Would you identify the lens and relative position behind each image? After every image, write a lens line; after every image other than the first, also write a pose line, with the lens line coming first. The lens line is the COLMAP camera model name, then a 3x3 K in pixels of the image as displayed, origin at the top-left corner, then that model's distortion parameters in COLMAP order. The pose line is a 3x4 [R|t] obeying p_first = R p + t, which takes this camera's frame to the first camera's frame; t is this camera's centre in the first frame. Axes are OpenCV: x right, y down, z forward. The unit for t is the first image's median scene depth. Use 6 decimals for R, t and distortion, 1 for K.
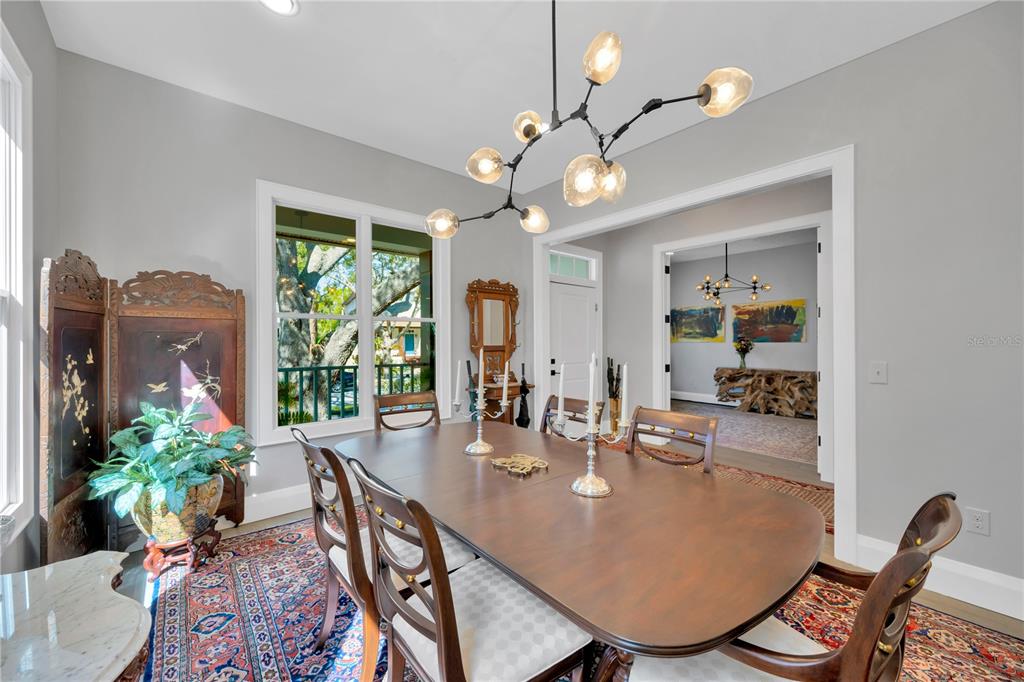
lens RADIAL K [[401.6, 0, 511.7], [0, 401.6, 341.7], [0, 0, 1]] dist [0.006784, -0.000412]
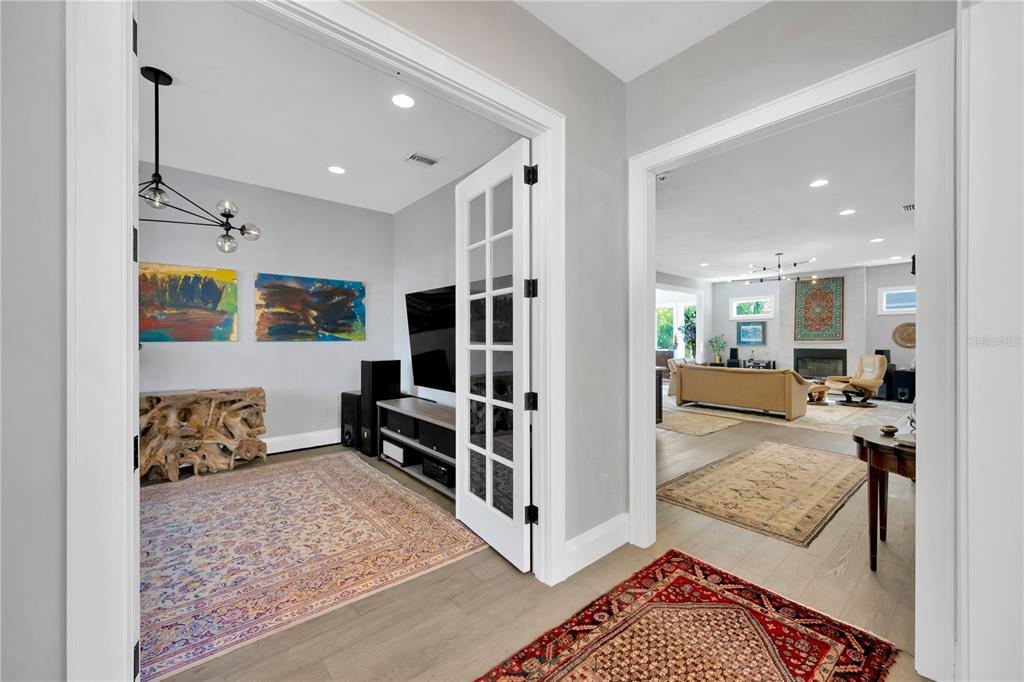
lens RADIAL K [[401.6, 0, 512.6], [0, 401.6, 338.9], [0, 0, 1]] dist [0.006784, -0.000412]
pose [[-0.003640, 0.001164, 0.999993, 0.111908], [0.001729, 0.999998, -0.001158, -0.000508], [-0.999992, 0.001724, -0.003642, 0.579704]]
